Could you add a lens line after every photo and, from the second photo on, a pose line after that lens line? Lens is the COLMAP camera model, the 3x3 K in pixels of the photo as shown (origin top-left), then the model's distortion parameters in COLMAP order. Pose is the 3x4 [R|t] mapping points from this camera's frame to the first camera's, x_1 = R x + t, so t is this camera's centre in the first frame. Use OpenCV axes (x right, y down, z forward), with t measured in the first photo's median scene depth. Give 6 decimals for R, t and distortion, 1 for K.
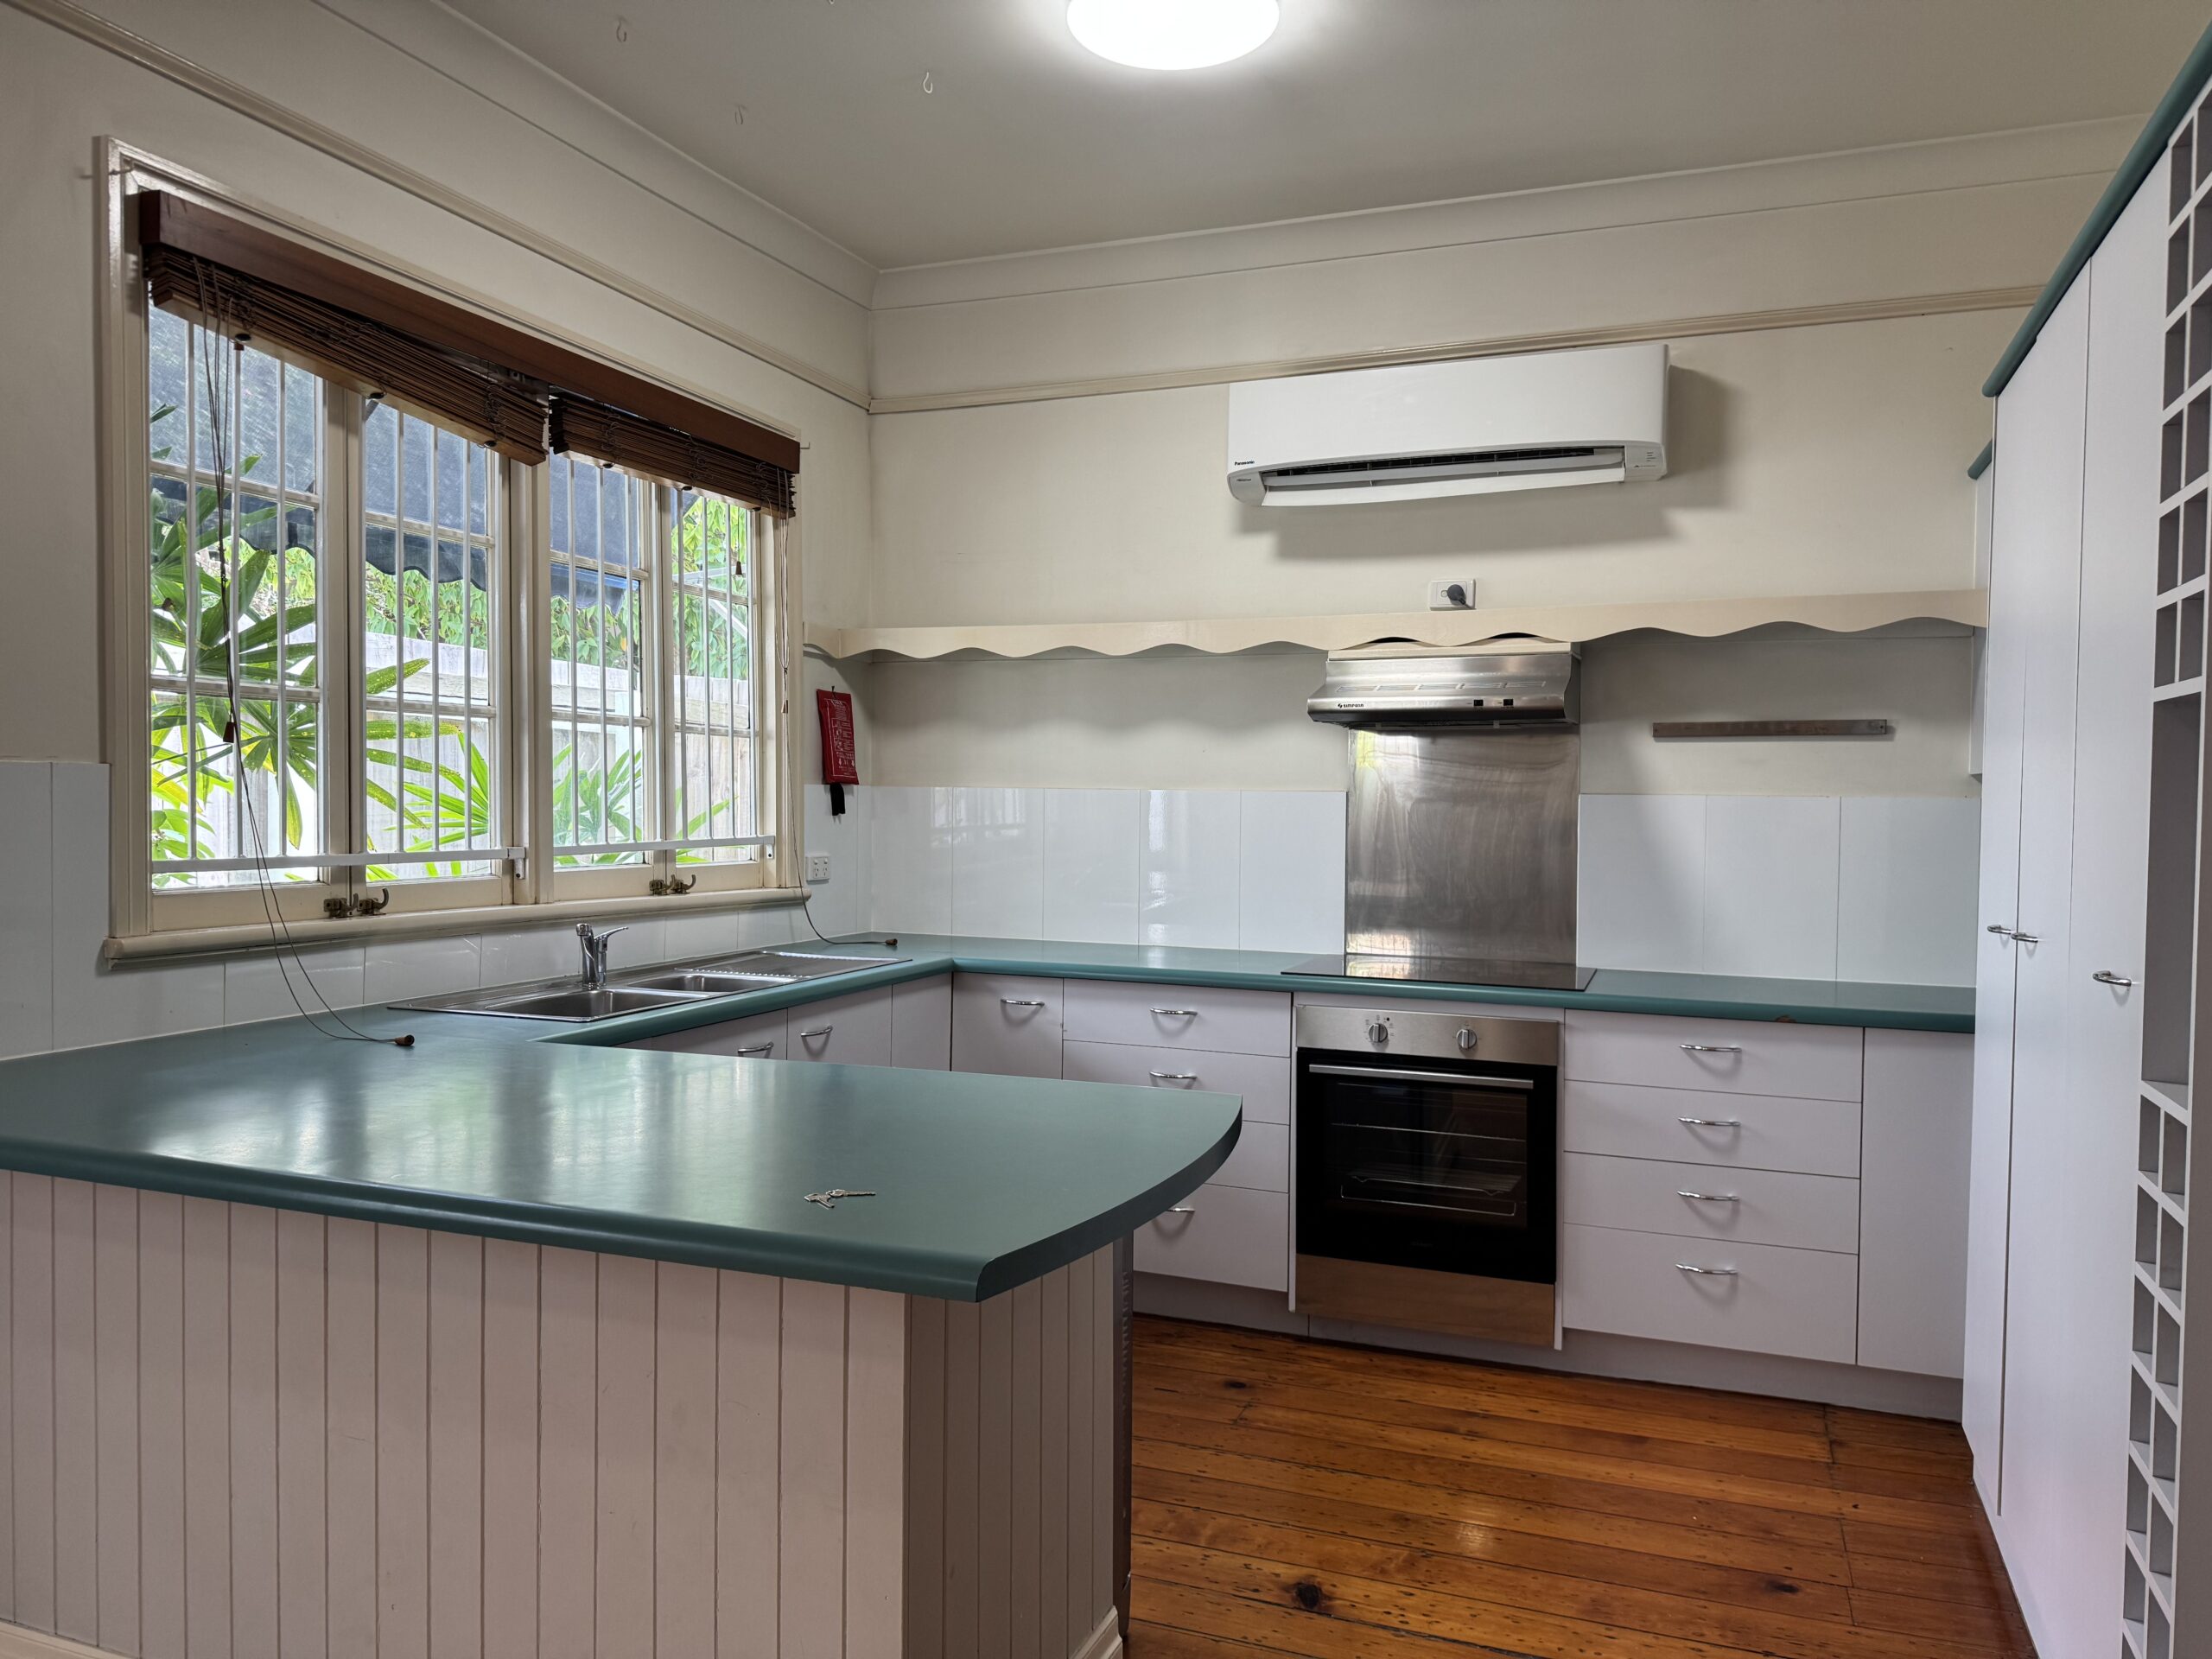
lens RADIAL K [[1520.9, 0, 1106.0], [0, 1520.9, 829.5], [0, 0, 1]] dist [0.092743, -0.181576]
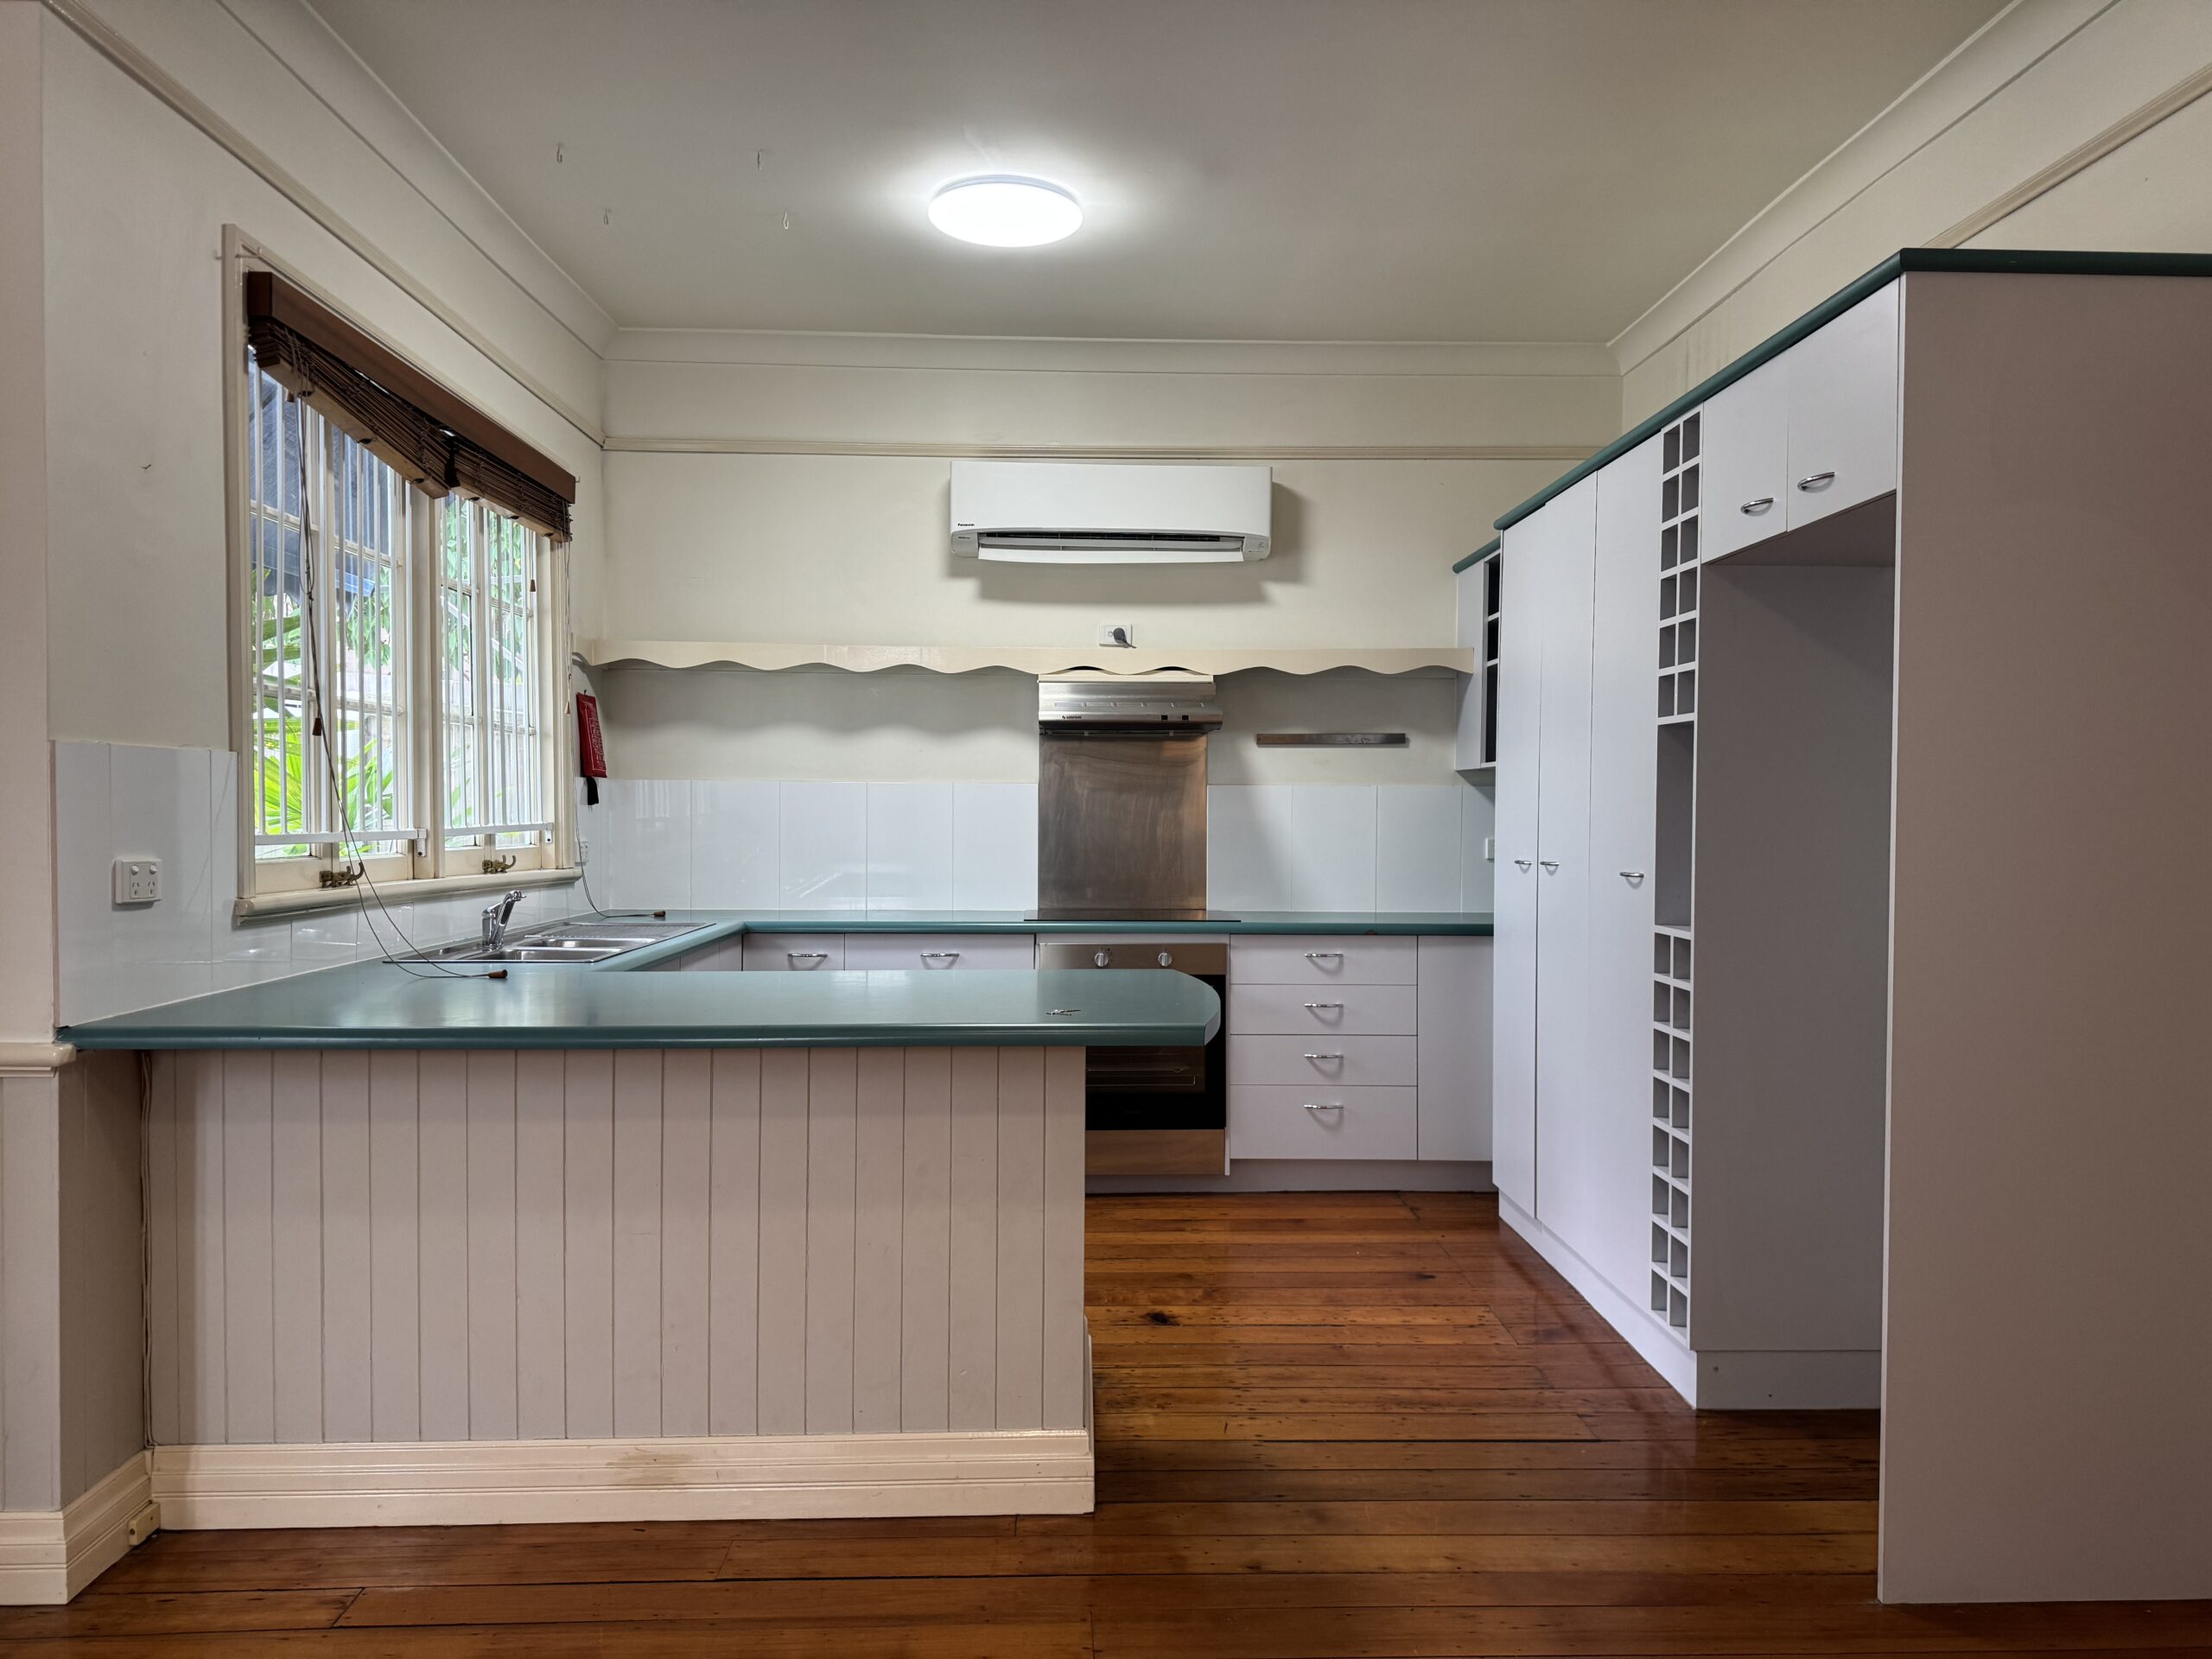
lens RADIAL K [[1520.9, 0, 1106.0], [0, 1520.9, 829.5], [0, 0, 1]] dist [0.092743, -0.181576]
pose [[0.917048, -0.012235, 0.398589, -0.340886], [0.013936, 0.999902, -0.001371, 0.019004], [-0.398533, 0.006812, 0.917129, -0.231124]]
